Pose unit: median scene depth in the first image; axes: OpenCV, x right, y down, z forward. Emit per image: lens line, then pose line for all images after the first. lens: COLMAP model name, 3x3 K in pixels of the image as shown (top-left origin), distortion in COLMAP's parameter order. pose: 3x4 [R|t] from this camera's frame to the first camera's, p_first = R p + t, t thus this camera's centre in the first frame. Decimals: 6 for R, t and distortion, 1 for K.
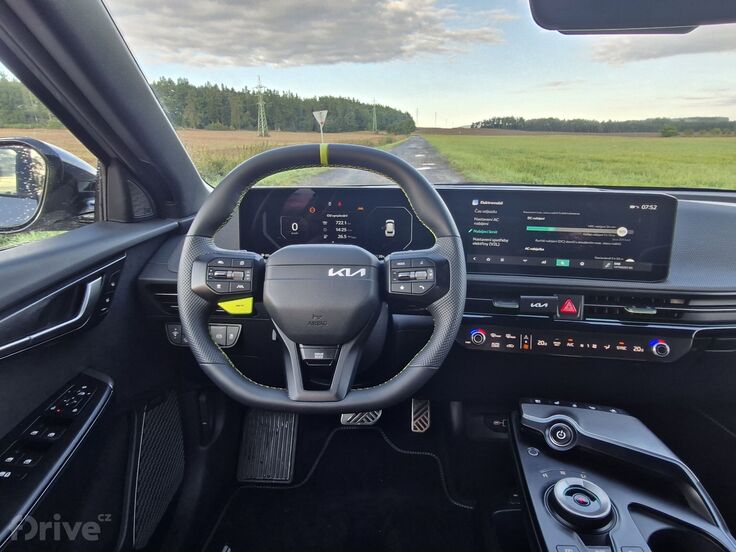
lens RADIAL K [[489.8, 0, 367.6], [0, 489.8, 276.9], [0, 0, 1]] dist [0.004011, -0.000626]
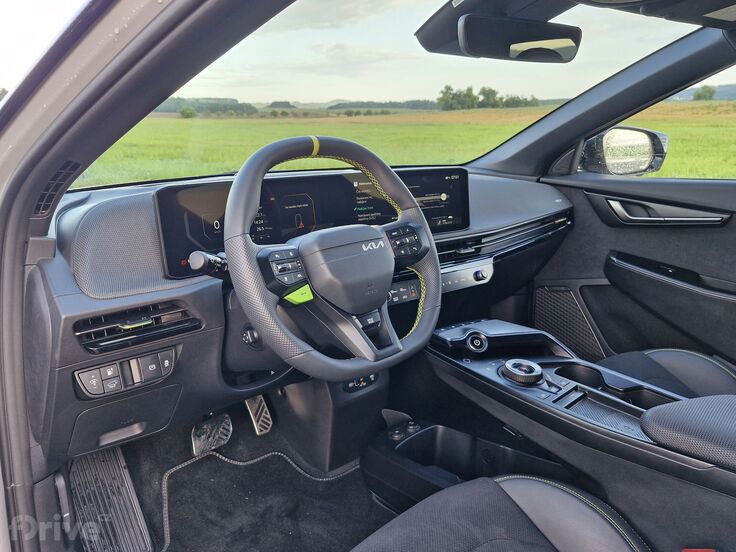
lens RADIAL K [[590.3, 0, 366.9], [0, 590.3, 272.2], [0, 0, 1]] dist [0.107832, -0.002260]
pose [[0.683462, -0.180461, 0.707329, -0.814211], [0.199075, 0.978311, 0.057238, -0.024000], [-0.702317, 0.101692, 0.704564, 0.017954]]
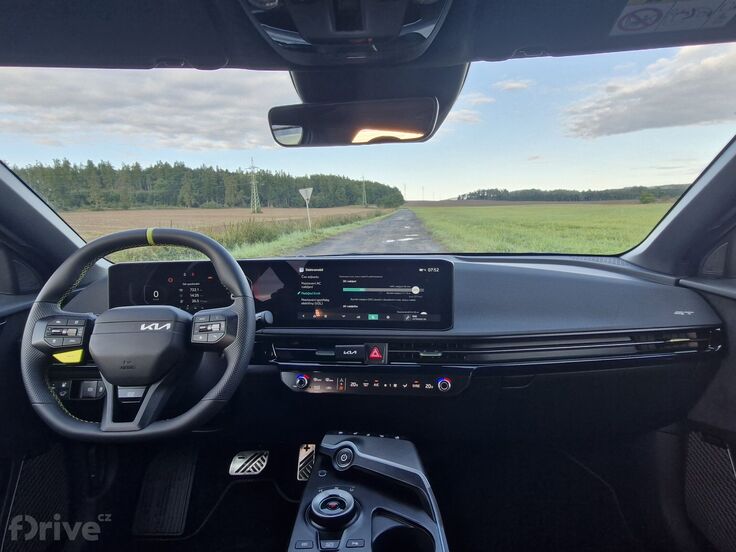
lens RADIAL K [[489.8, 0, 372.0], [0, 489.8, 274.1], [0, 0, 1]] dist [0.004011, -0.000626]
pose [[0.999419, -0.028150, 0.019239, 0.383828], [0.030699, 0.988435, -0.148507, 0.047668], [-0.014836, 0.149011, 0.988724, -0.222586]]
